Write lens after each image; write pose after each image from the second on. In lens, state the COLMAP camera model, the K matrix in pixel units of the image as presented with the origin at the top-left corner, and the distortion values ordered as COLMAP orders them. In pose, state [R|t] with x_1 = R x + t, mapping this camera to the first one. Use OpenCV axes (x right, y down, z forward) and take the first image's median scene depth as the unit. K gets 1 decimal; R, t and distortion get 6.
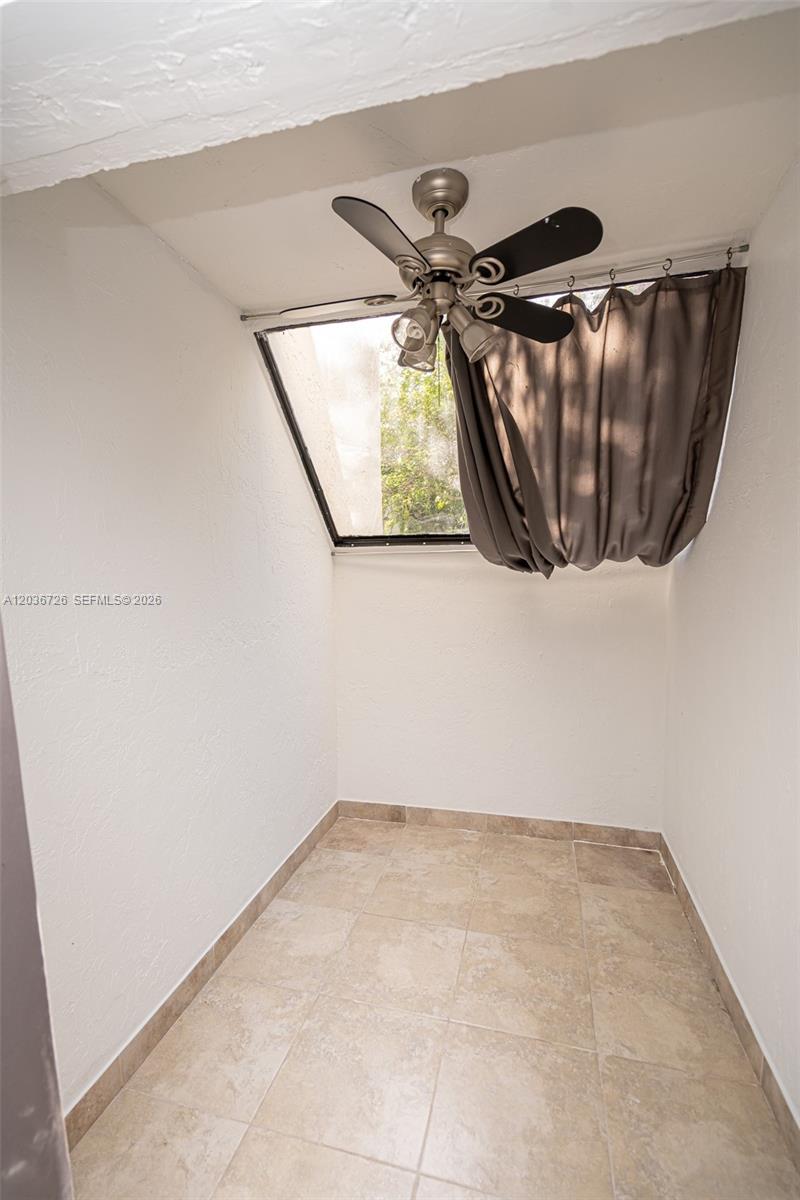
lens RADIAL K [[540.2, 0, 396.4], [0, 540.2, 597.0], [0, 0, 1]] dist [-0.001833, 0.000595]
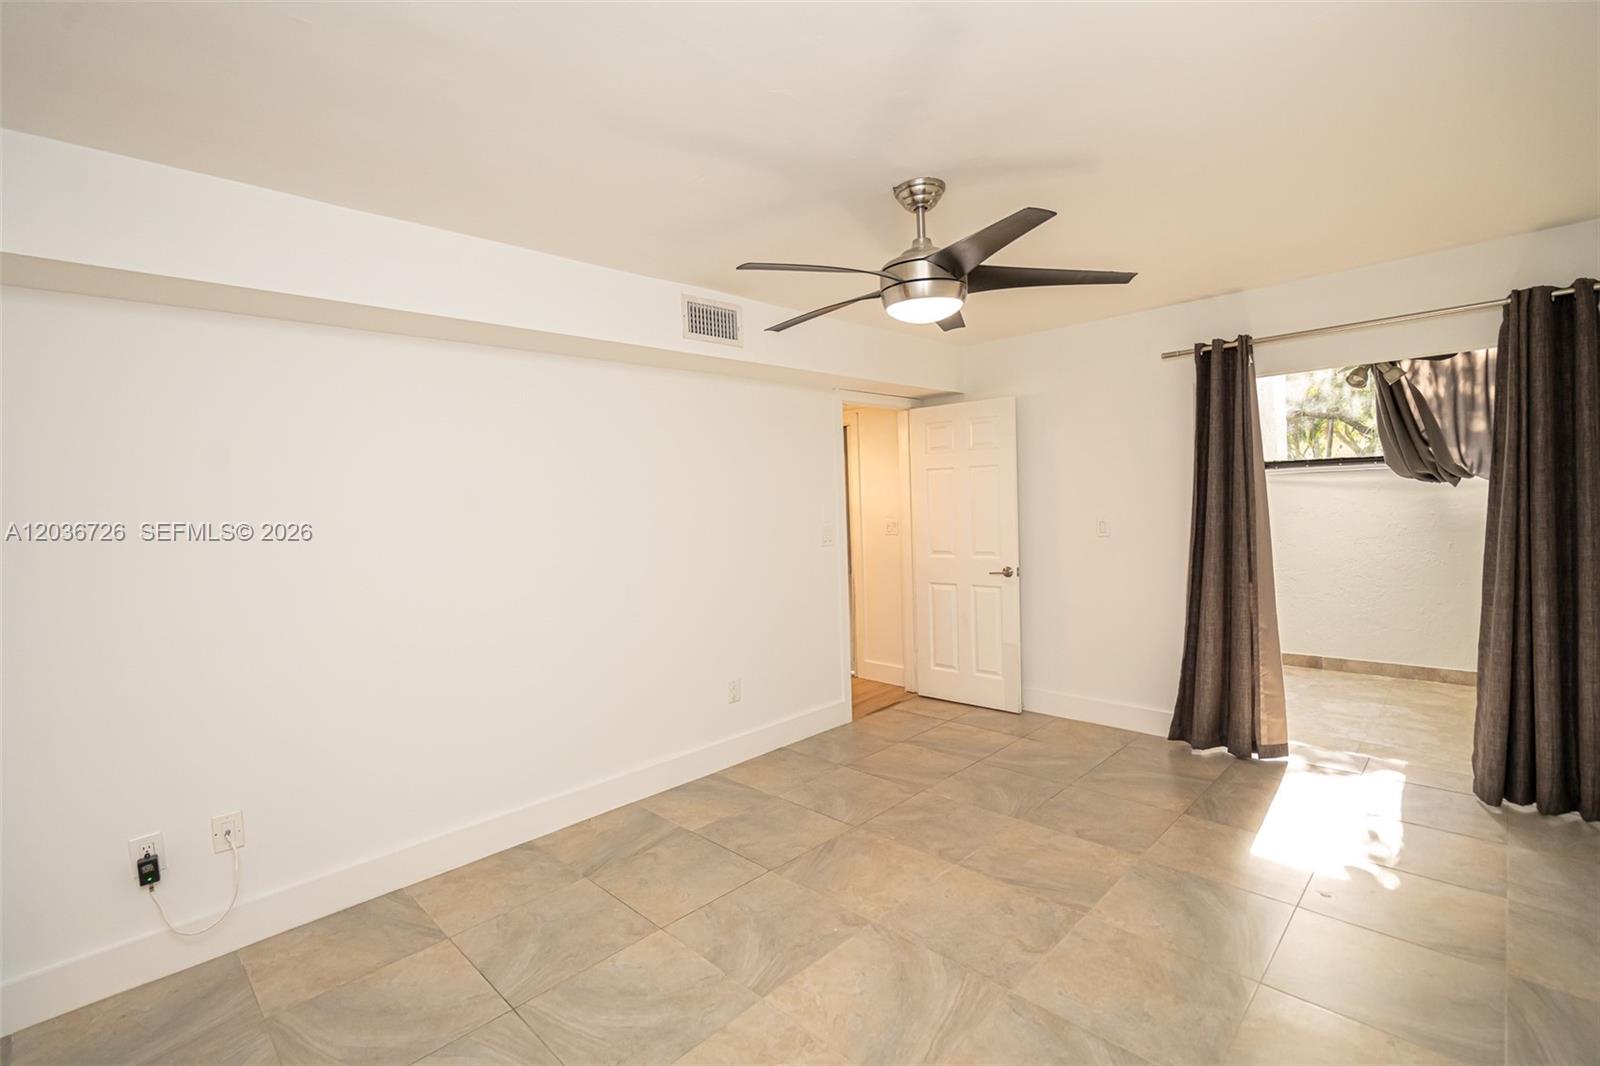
lens RADIAL K [[720.3, 0, 800.0], [0, 720.3, 528.3], [0, 0, 1]] dist [-0.001833, 0.000595]
pose [[0.864090, 0.001630, -0.503334, -0.286374], [-0.003966, 0.999986, -0.003570, 0.101069], [0.503321, 0.005081, 0.864085, -1.695894]]
